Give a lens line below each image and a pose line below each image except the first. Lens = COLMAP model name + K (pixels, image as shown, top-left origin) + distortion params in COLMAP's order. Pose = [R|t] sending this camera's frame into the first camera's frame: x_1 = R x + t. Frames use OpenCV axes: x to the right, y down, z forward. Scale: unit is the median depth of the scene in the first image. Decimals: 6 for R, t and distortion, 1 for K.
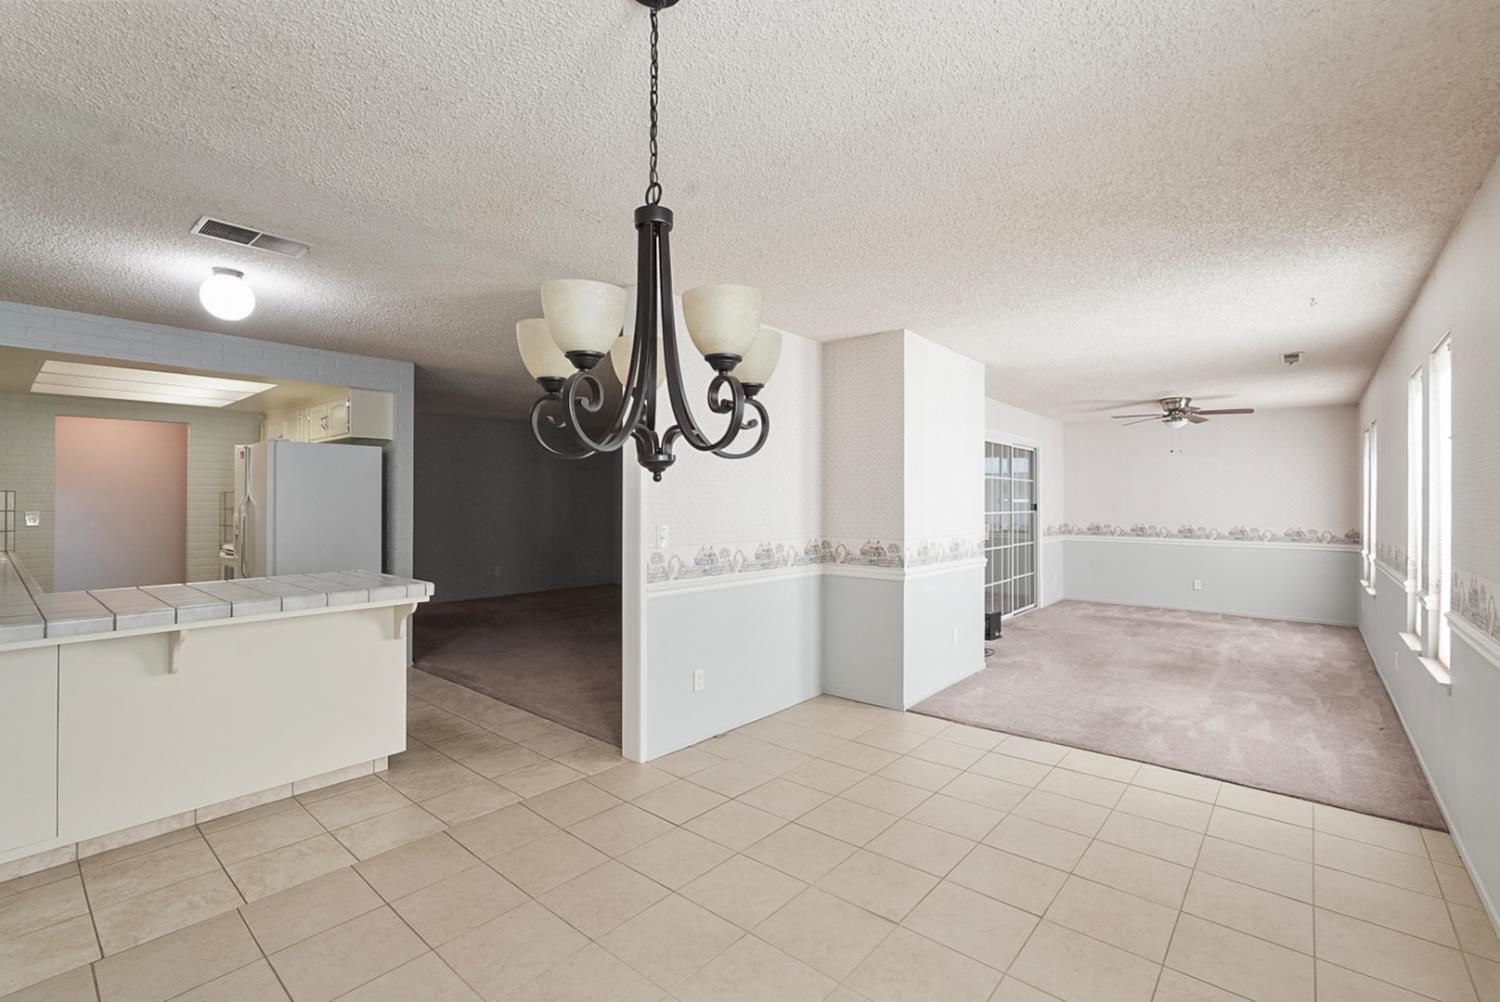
lens RADIAL K [[666.2, 0, 749.4], [0, 666.2, 493.4], [0, 0, 1]] dist [-0.001055, 0.000772]
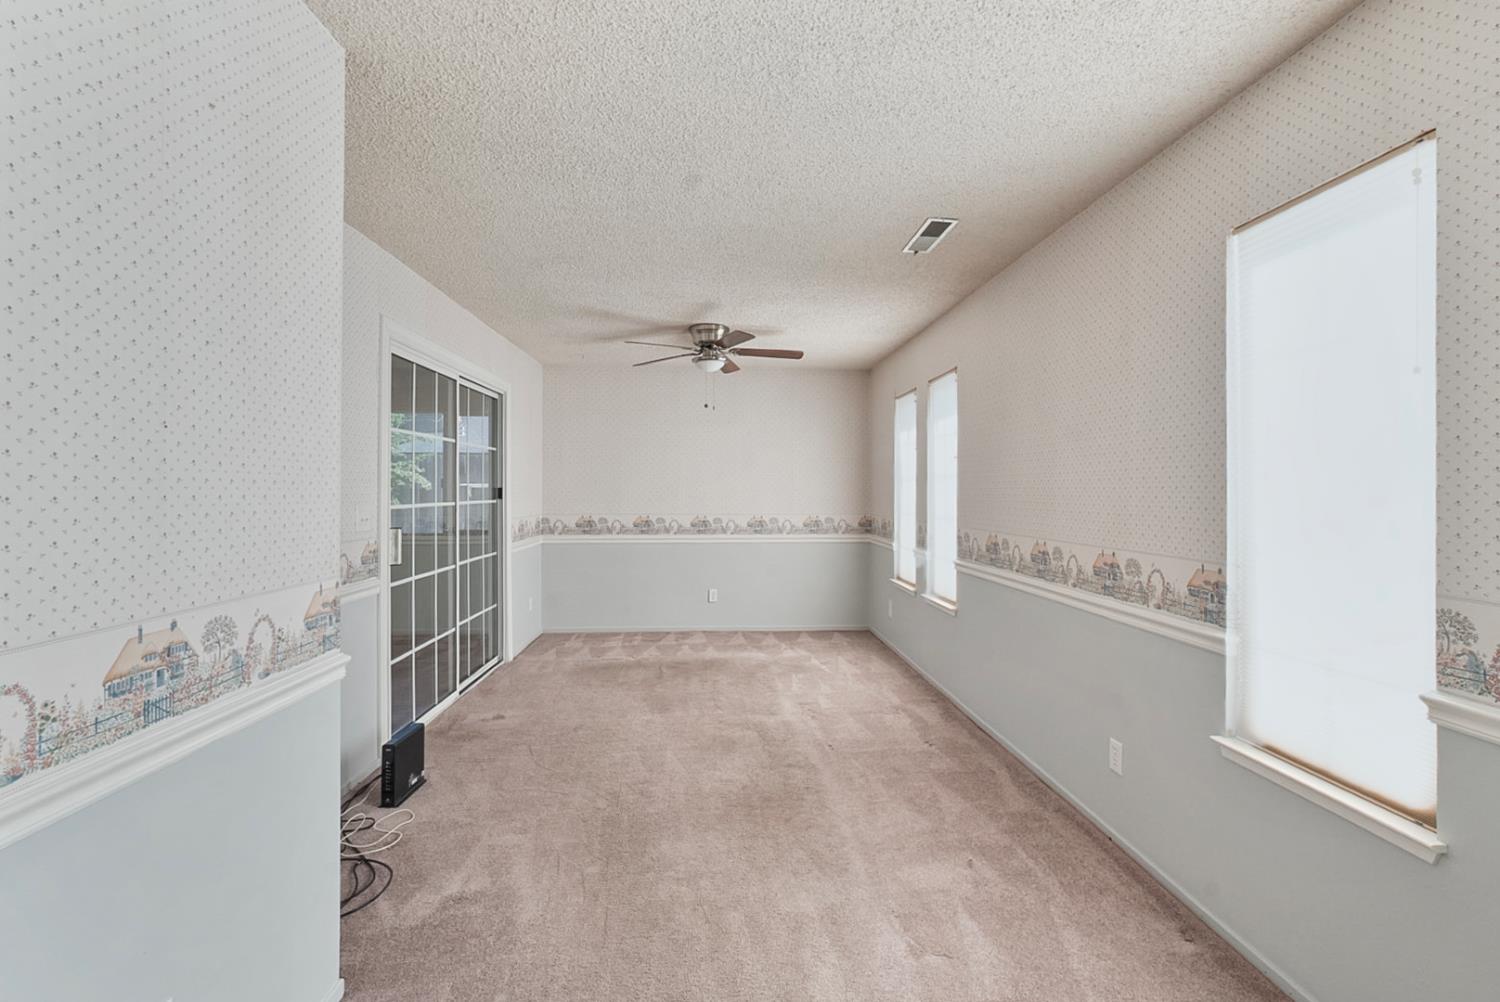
lens RADIAL K [[666.2, 0, 752.3], [0, 666.2, 488.0], [0, 0, 1]] dist [-0.001055, 0.000772]
pose [[0.718374, 0.000185, 0.695657, 0.183288], [-0.005054, 0.999975, 0.004953, 0.012780], [-0.695639, -0.007074, 0.718357, 0.429663]]
